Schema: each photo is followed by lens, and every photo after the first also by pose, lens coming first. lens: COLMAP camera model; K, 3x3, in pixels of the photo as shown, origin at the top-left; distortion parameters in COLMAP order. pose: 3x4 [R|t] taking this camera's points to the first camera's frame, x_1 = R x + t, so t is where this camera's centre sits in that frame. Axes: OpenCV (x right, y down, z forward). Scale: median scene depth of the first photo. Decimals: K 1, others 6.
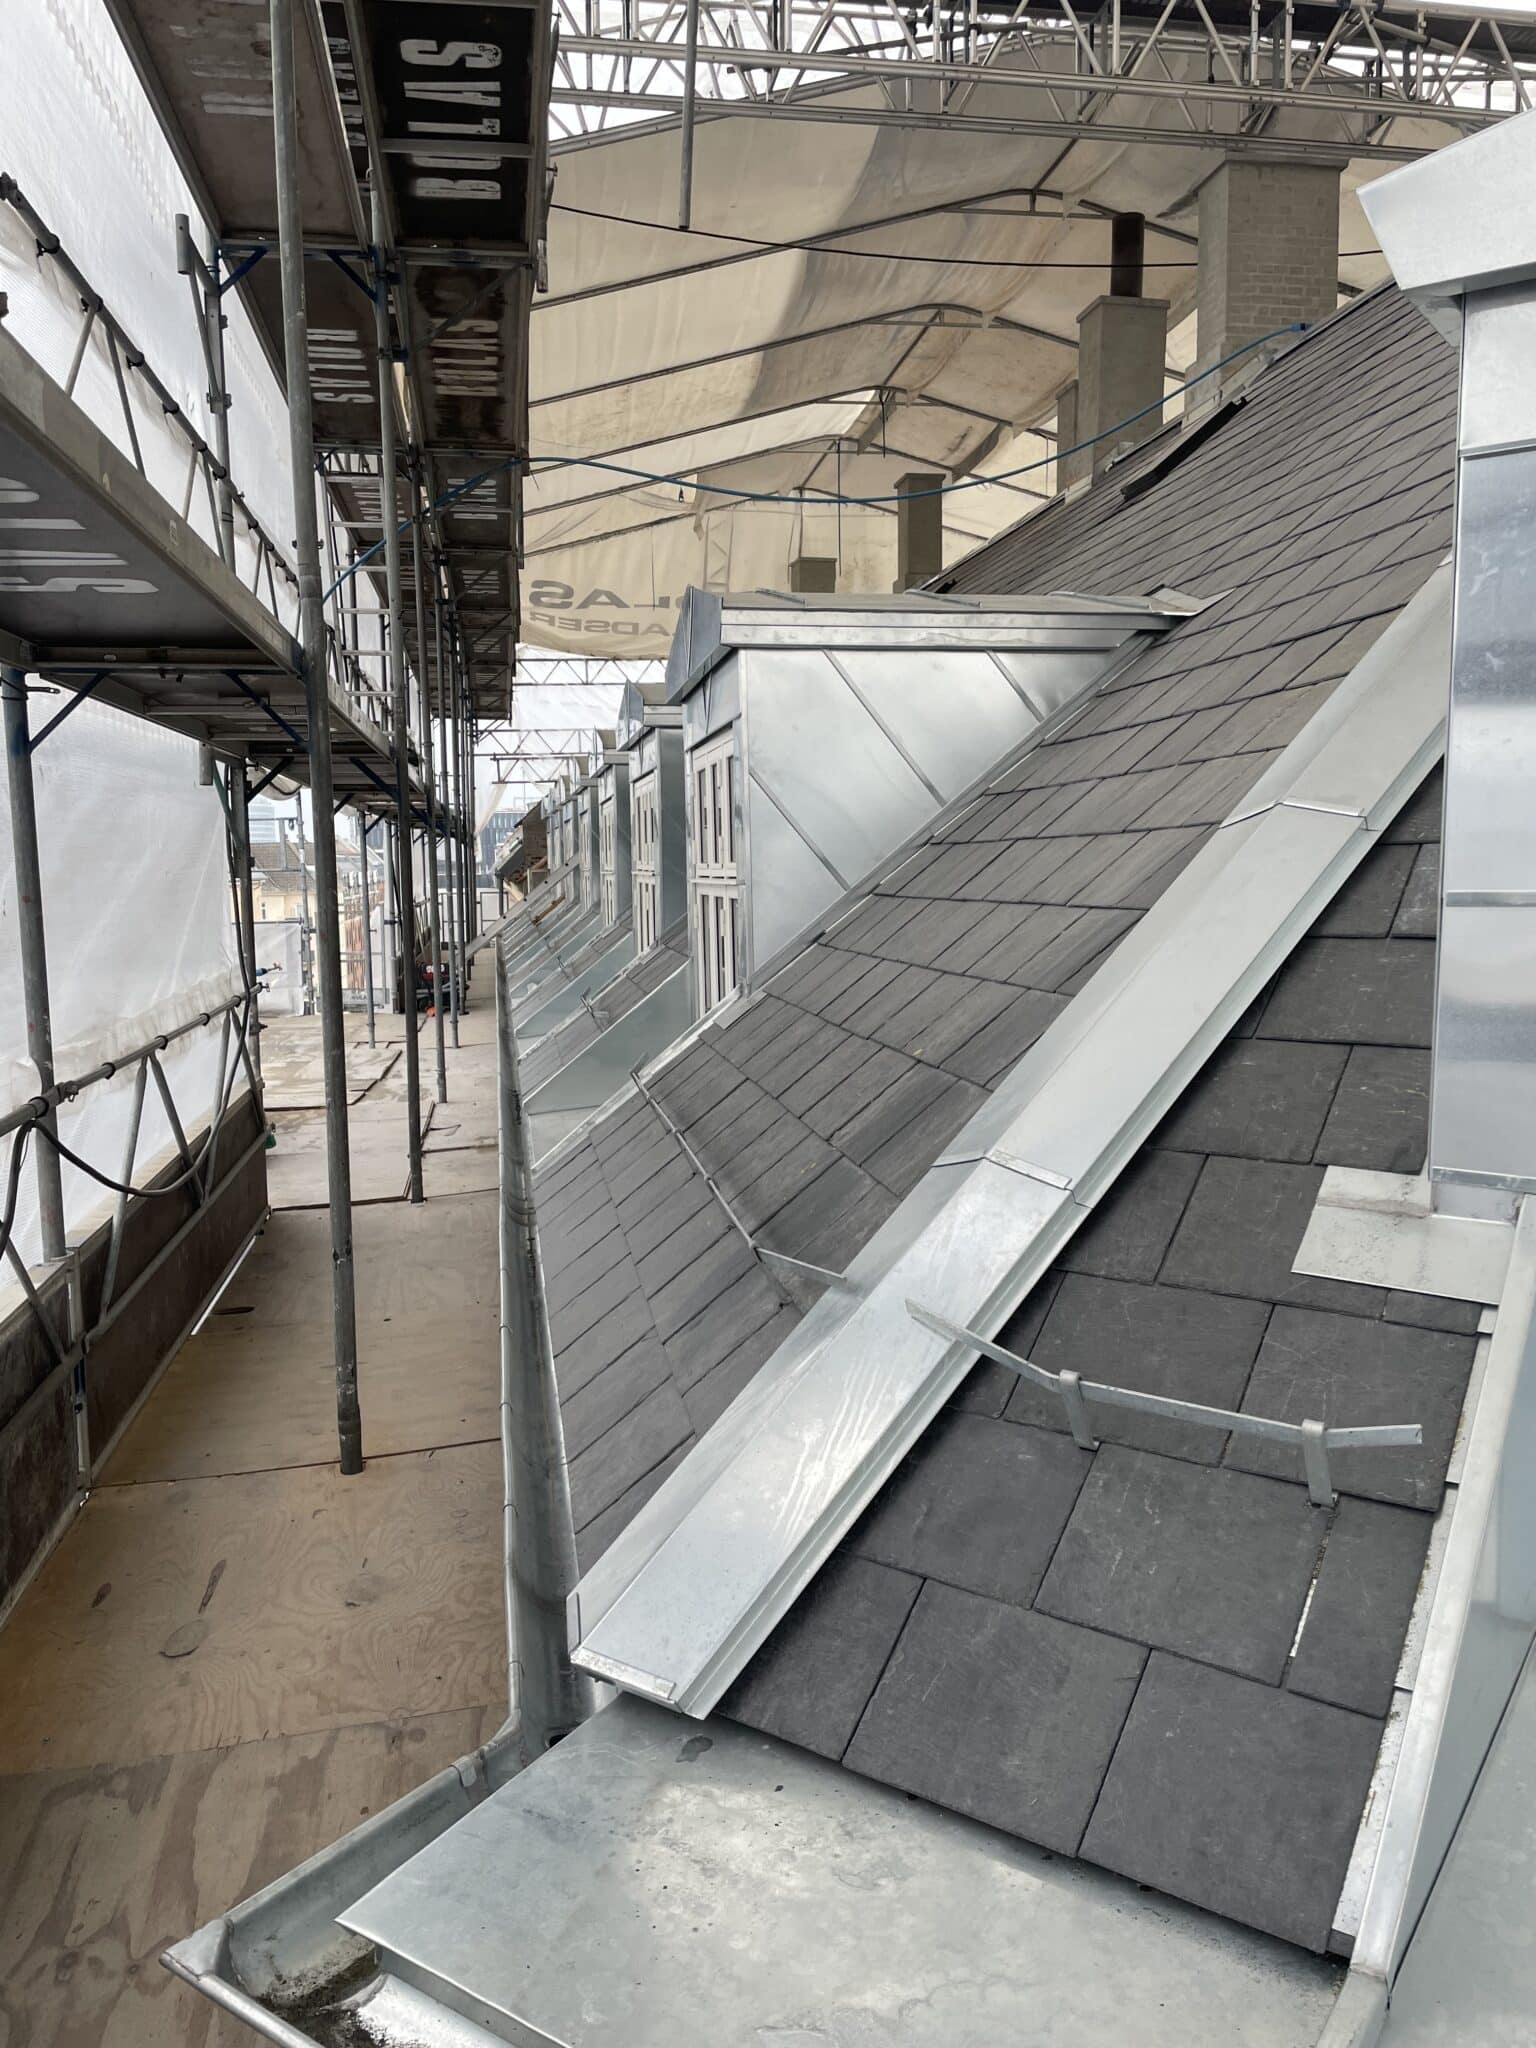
lens RADIAL K [[1534.0, 0, 768.0], [0, 1534.0, 1024.0], [0, 0, 1]] dist [0.067906, -0.089304]
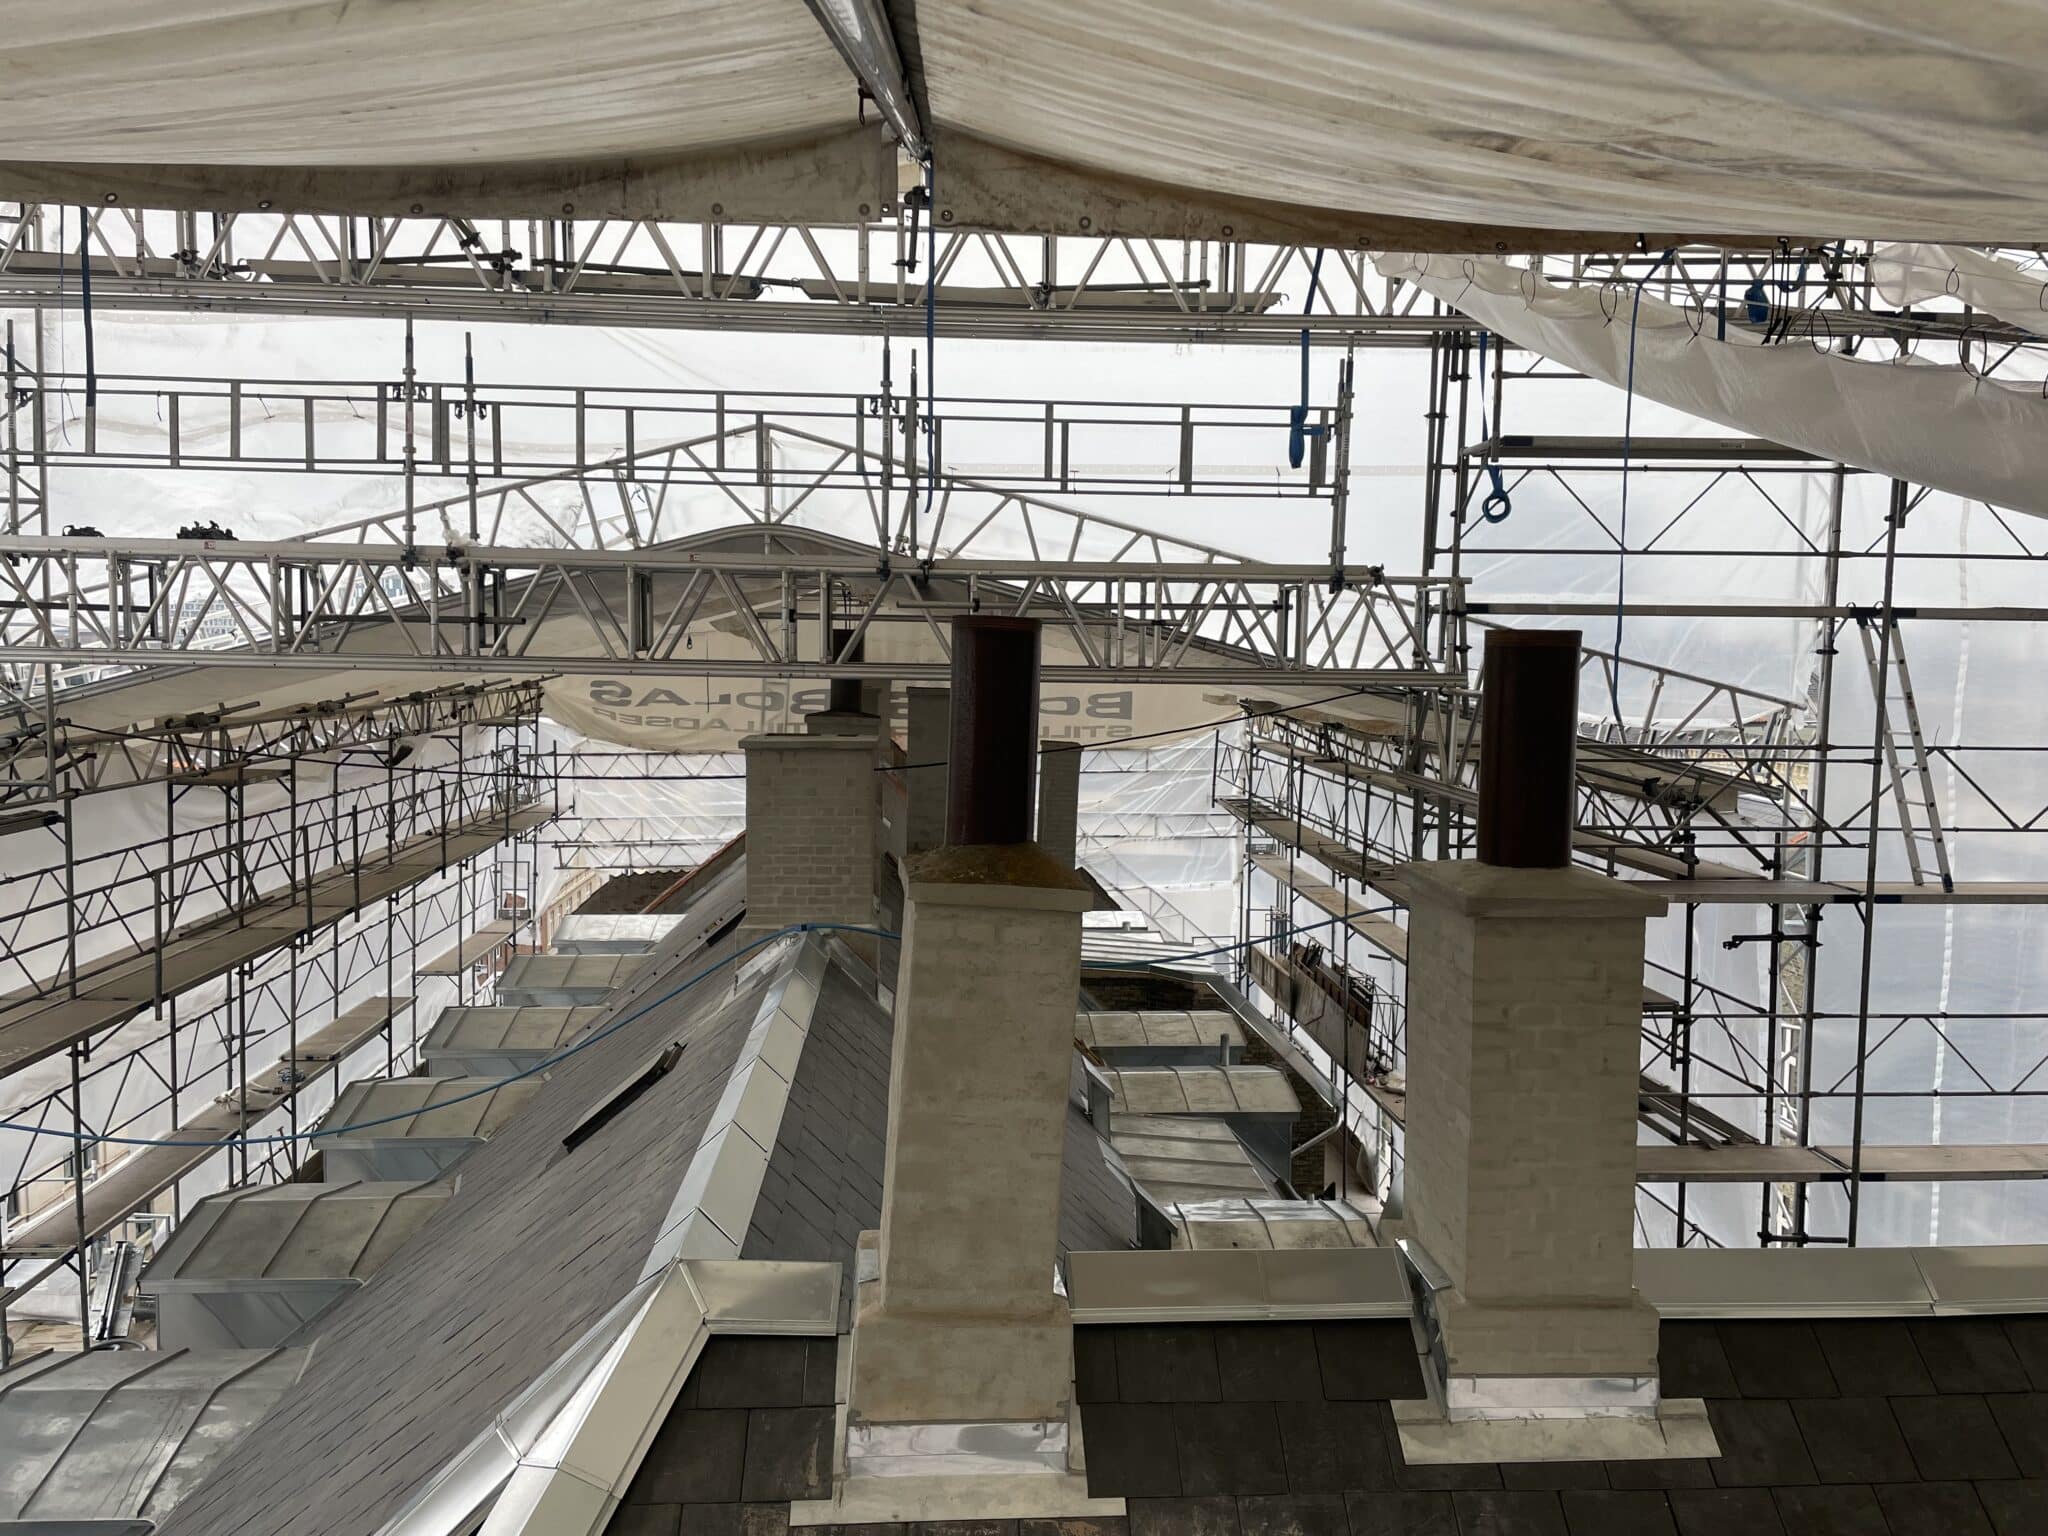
lens RADIAL K [[1534.0, 0, 1024.0], [0, 1534.0, 768.0], [0, 0, 1]] dist [0.067906, -0.089304]
pose [[0.994239, 0.037429, -0.100437, 0.230340], [-0.039662, 0.999006, -0.020335, -0.218599], [0.099577, 0.024202, 0.994736, 0.025782]]
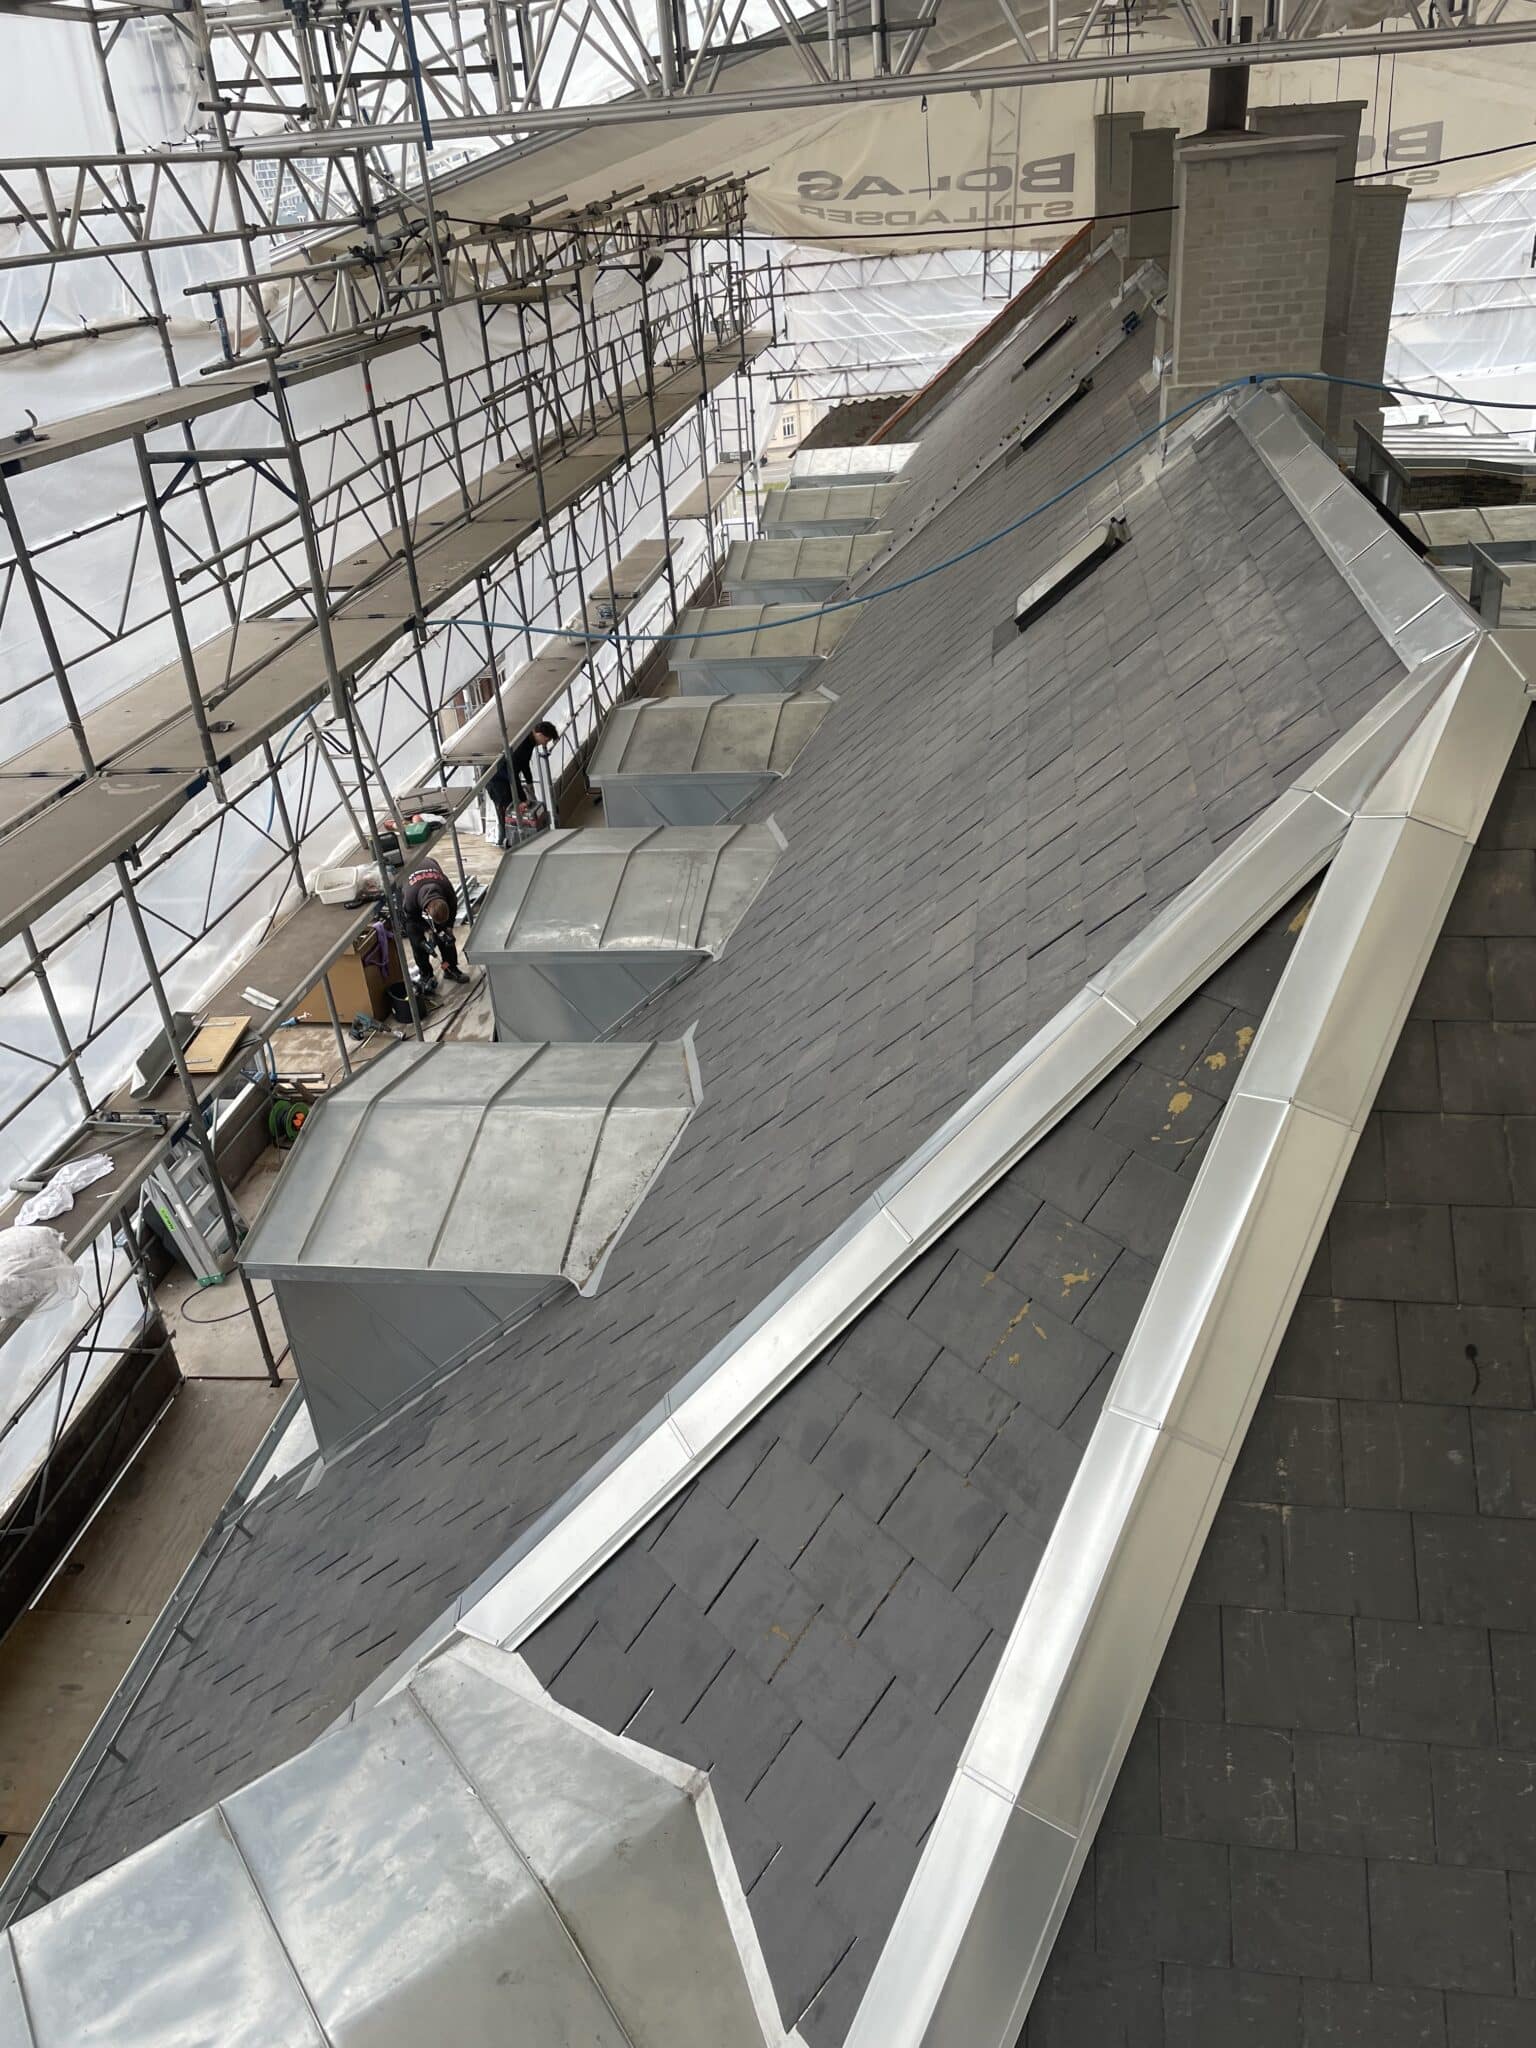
lens RADIAL K [[1534.0, 0, 768.0], [0, 1534.0, 1024.0], [0, 0, 1]] dist [0.067906, -0.089304]
pose [[0.946898, 0.099854, -0.305637, 0.160110], [0.034042, 0.914080, 0.404102, -0.197763], [0.319728, -0.393047, 0.862141, 0.009150]]
